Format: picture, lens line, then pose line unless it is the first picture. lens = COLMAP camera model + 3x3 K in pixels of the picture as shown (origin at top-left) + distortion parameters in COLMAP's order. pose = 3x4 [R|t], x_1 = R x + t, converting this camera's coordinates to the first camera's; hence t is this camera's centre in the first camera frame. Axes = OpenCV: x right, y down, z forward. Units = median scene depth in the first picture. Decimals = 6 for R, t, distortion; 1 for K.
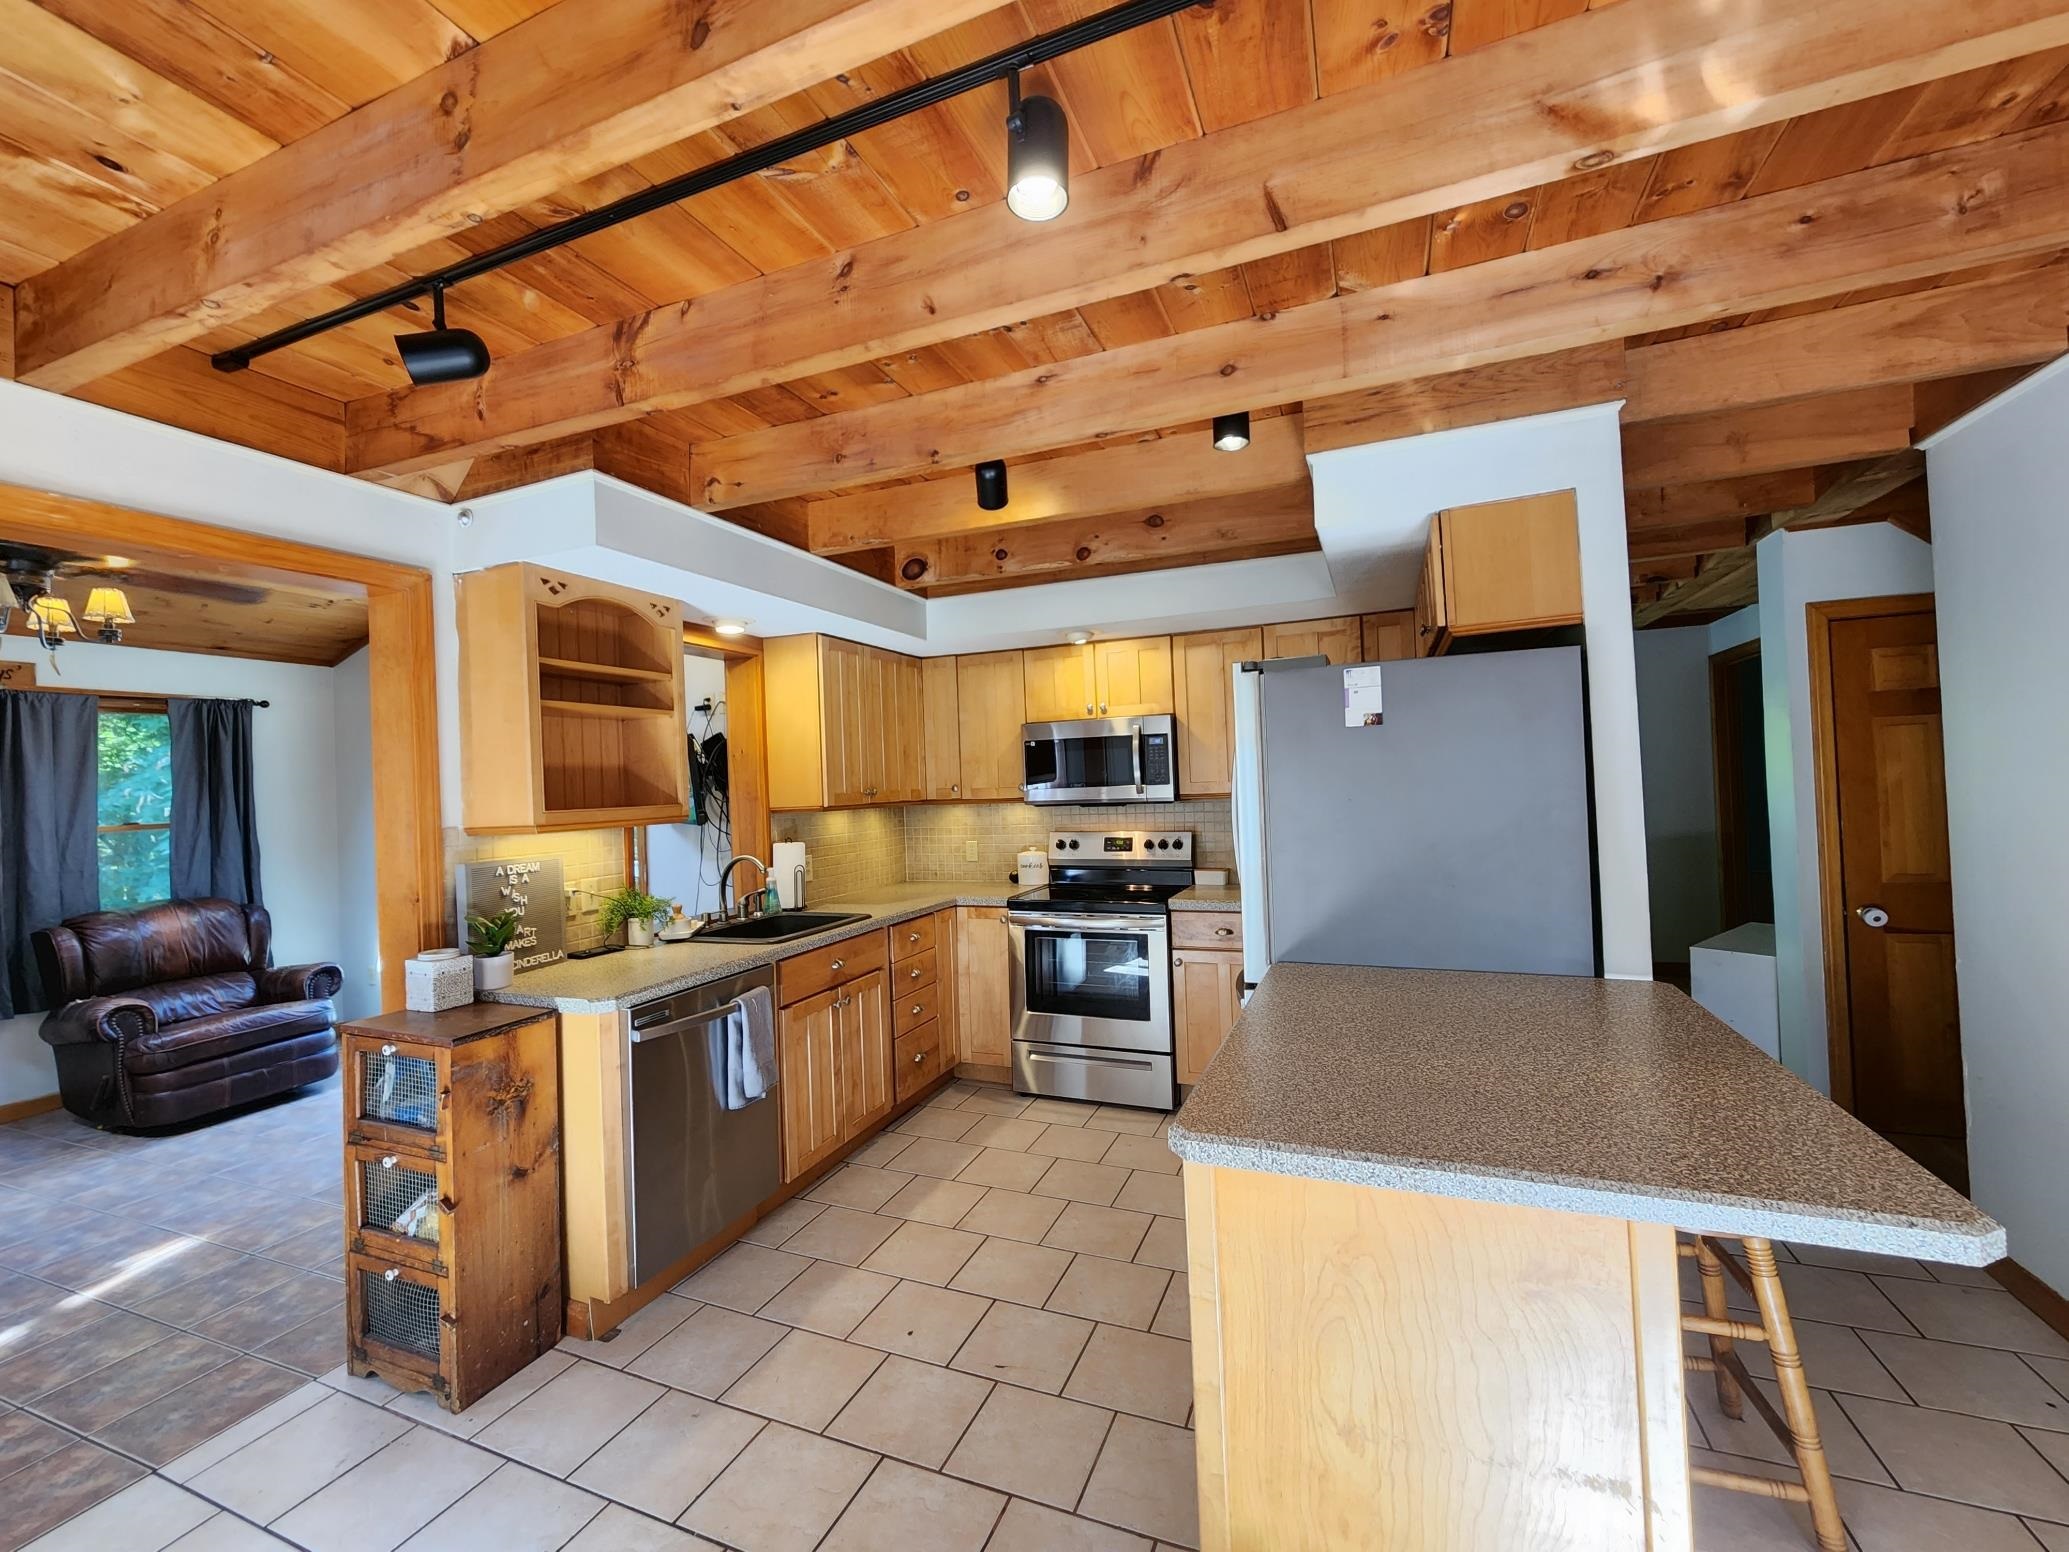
lens RADIAL K [[850.8, 0, 1034.5], [0, 850.8, 776.0], [0, 0, 1]] dist [0.000587, -0.000301]
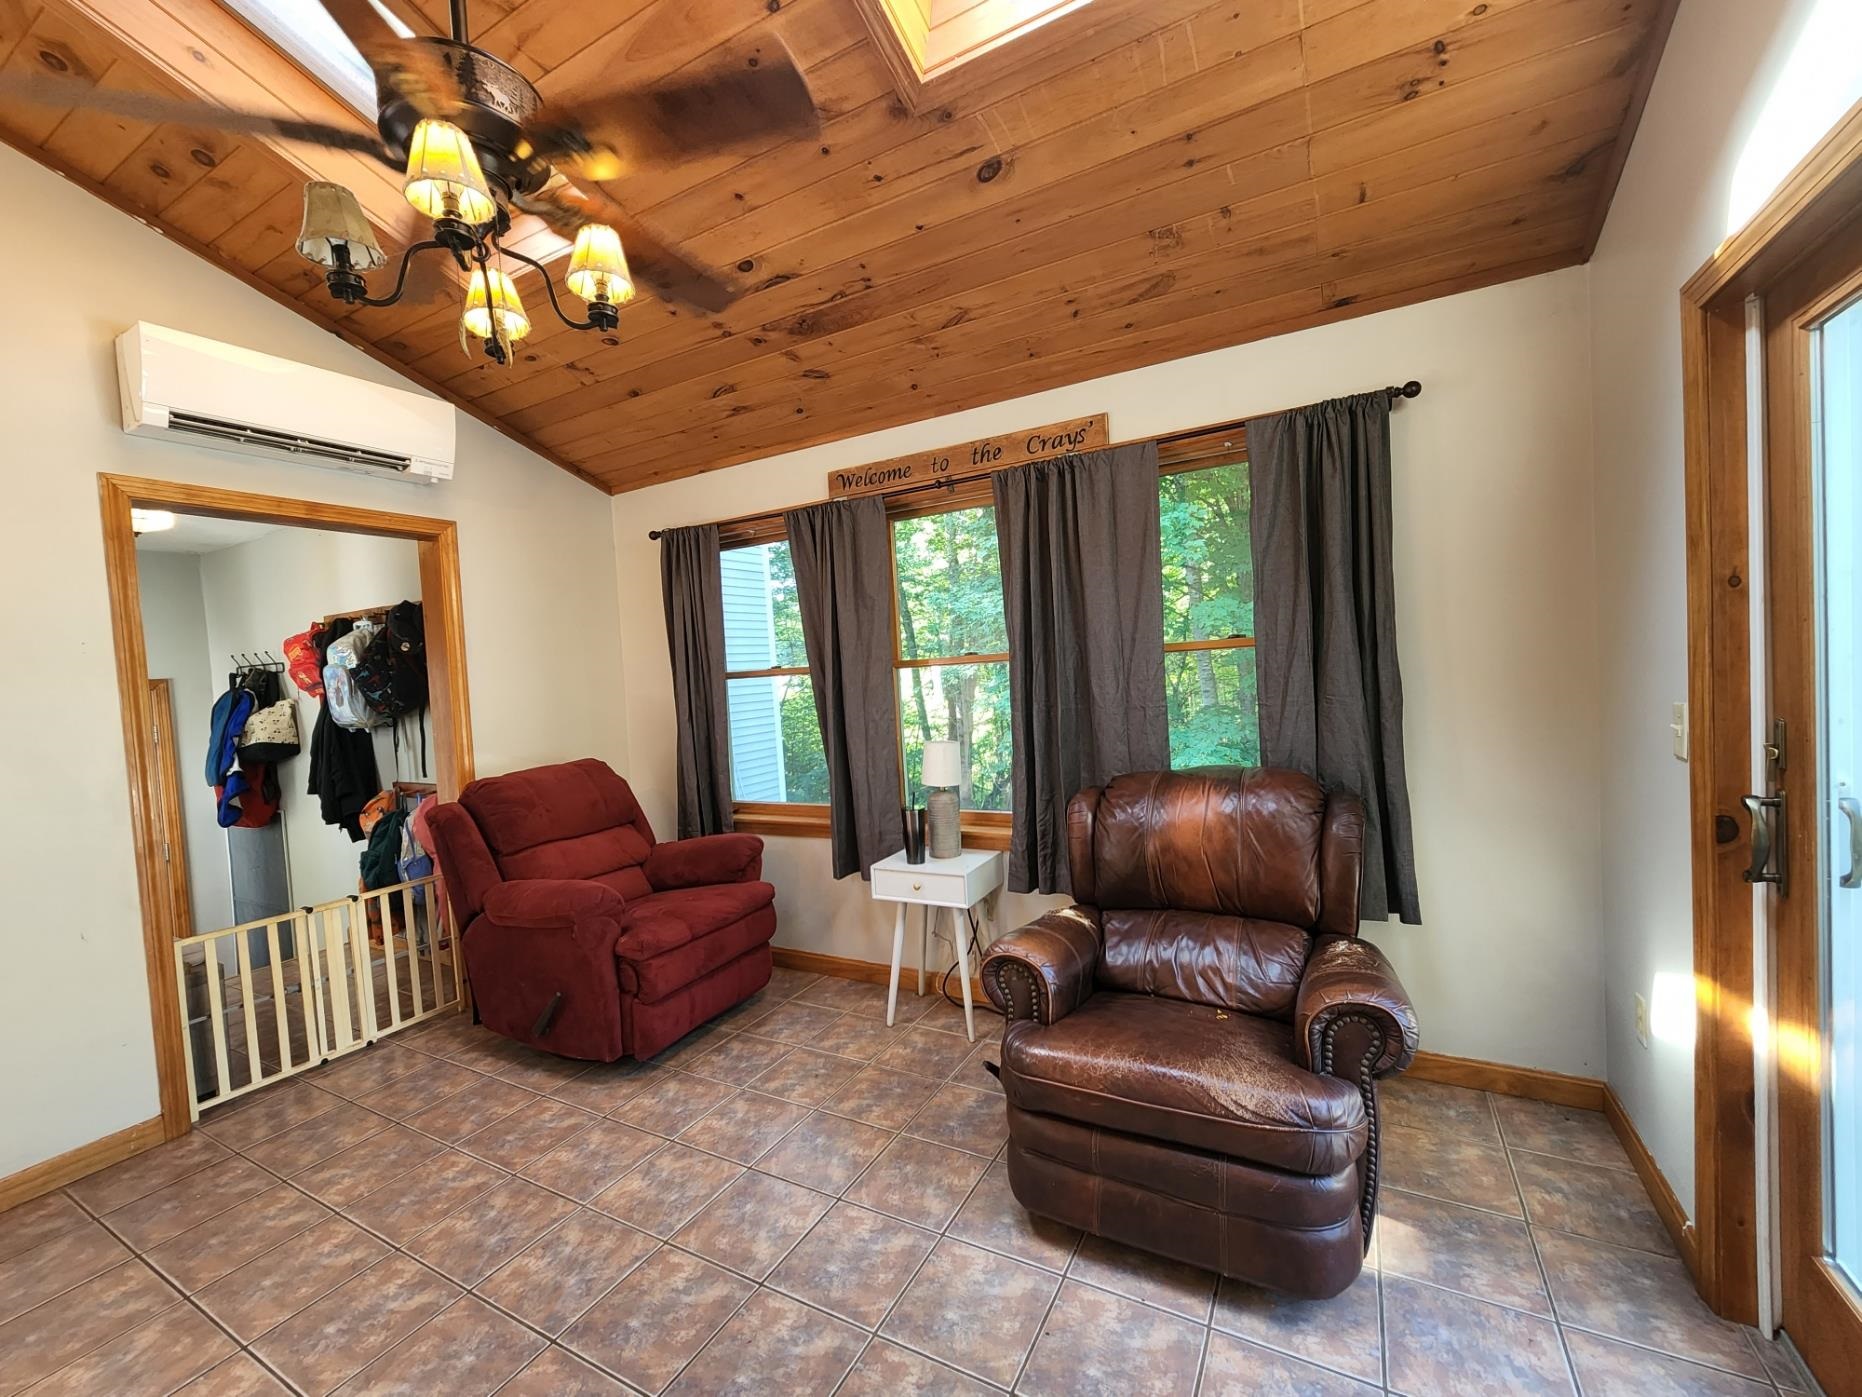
lens RADIAL K [[771.2, 0, 931.0], [0, 771.2, 698.5], [0, 0, 1]] dist [0.000135, 0.000438]
pose [[-0.116014, 0.087742, -0.989364, -0.497186], [0.071292, 0.994257, 0.079816, 0.043496], [0.990686, -0.061274, -0.121603, 0.911141]]
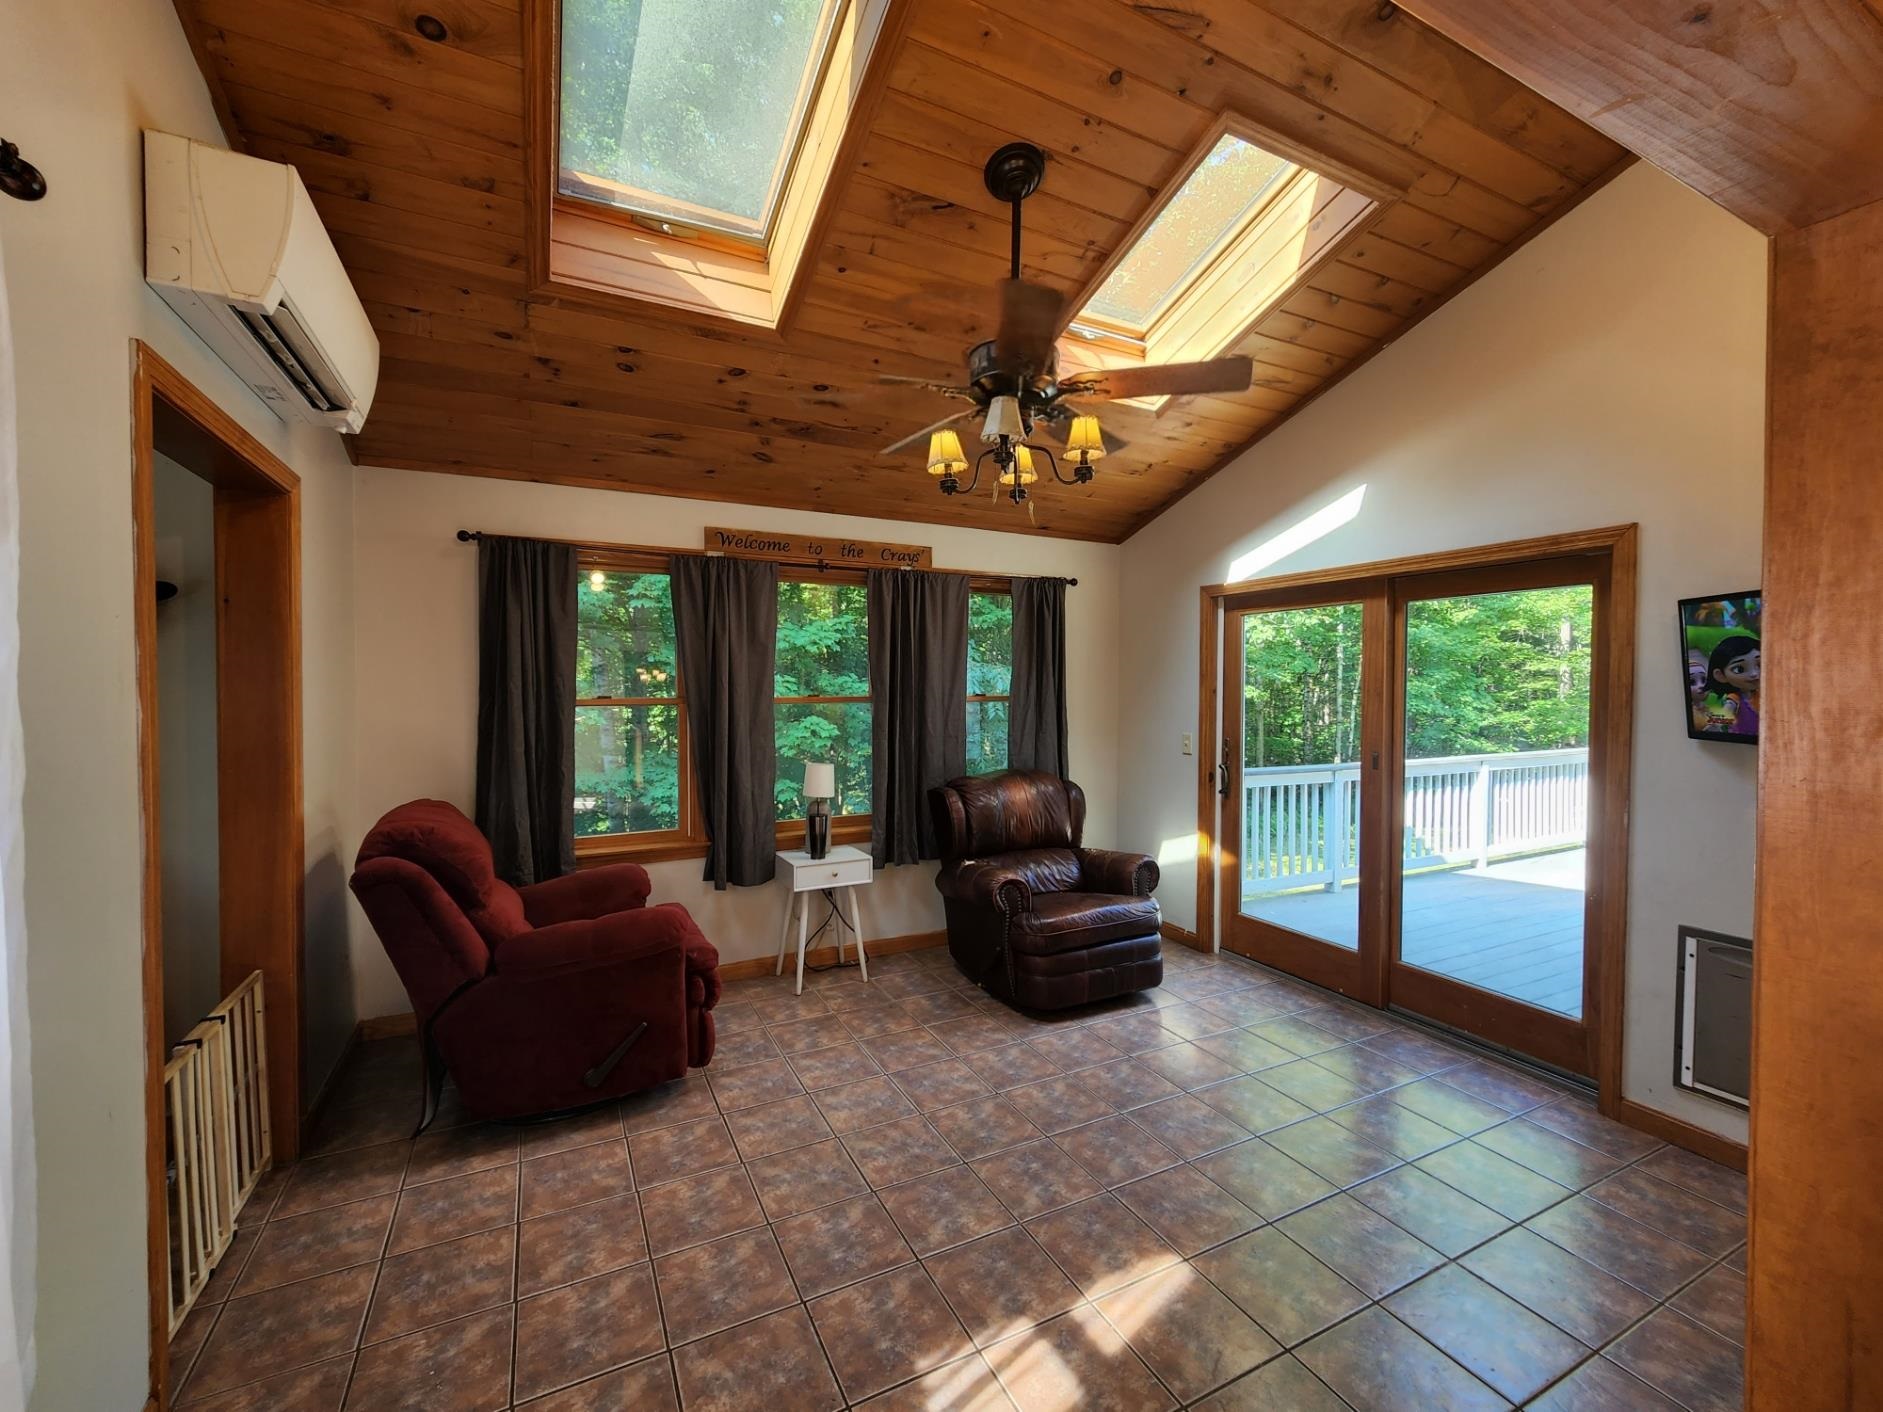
lens RADIAL K [[774.7, 0, 941.5], [0, 774.7, 706.0], [0, 0, 1]] dist [0.000654, -0.000187]
pose [[0.754547, 0.060507, -0.653451, -0.491731], [-0.028867, 0.997837, 0.059063, 0.014264], [0.655611, -0.025702, 0.754661, 0.239069]]
